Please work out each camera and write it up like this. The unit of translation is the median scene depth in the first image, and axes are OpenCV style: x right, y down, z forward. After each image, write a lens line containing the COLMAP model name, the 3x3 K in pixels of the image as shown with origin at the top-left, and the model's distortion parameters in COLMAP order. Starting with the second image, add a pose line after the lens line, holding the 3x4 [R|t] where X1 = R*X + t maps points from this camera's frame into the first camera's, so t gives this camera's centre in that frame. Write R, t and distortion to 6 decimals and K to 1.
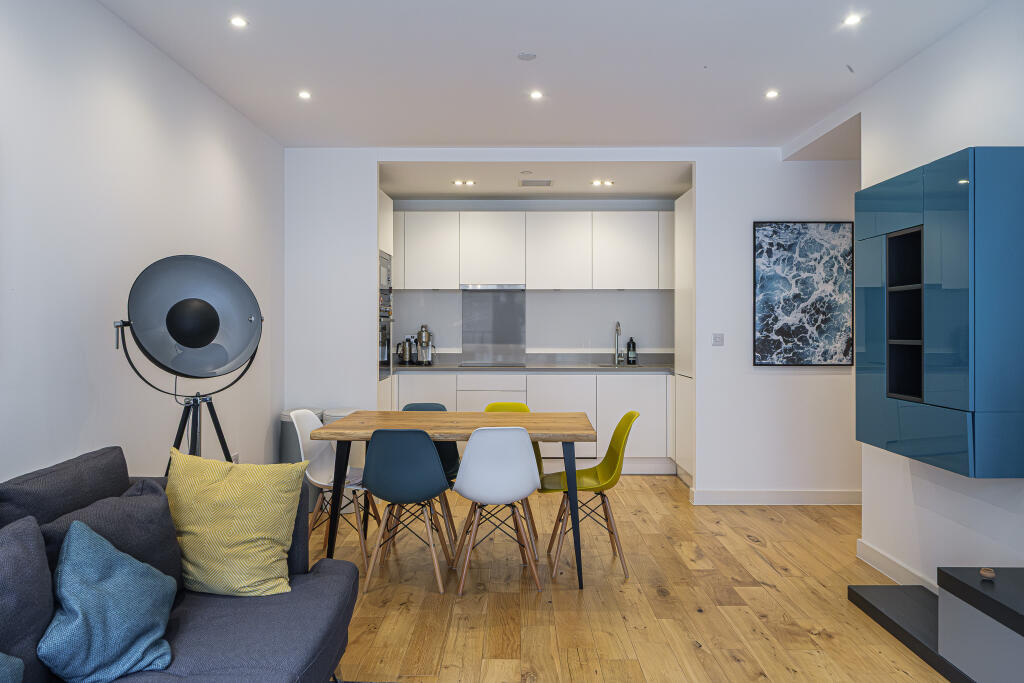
lens RADIAL K [[734.7, 0, 486.3], [0, 734.7, 334.9], [0, 0, 1]] dist [0.010034, -0.001250]
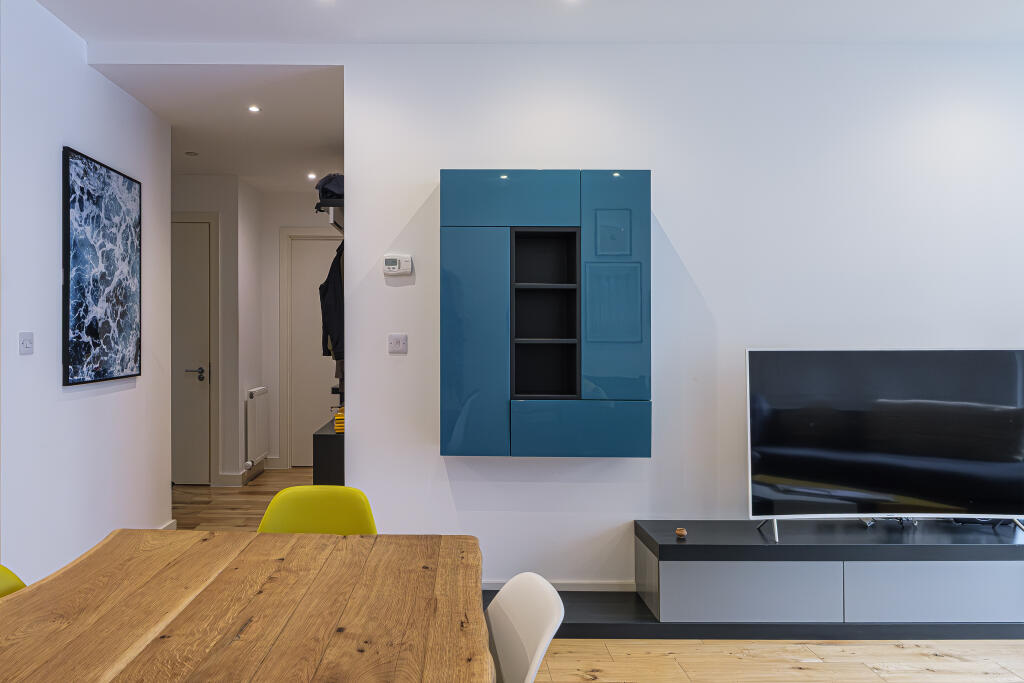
lens RADIAL K [[685.5, 0, 473.7], [0, 685.5, 333.2], [0, 0, 1]] dist [-0.000985, 0.000292]
pose [[-0.033175, -0.001250, 0.999449, -0.208023], [0.004847, 0.999987, 0.001411, -0.000471], [-0.999438, 0.004891, -0.033168, 0.685683]]
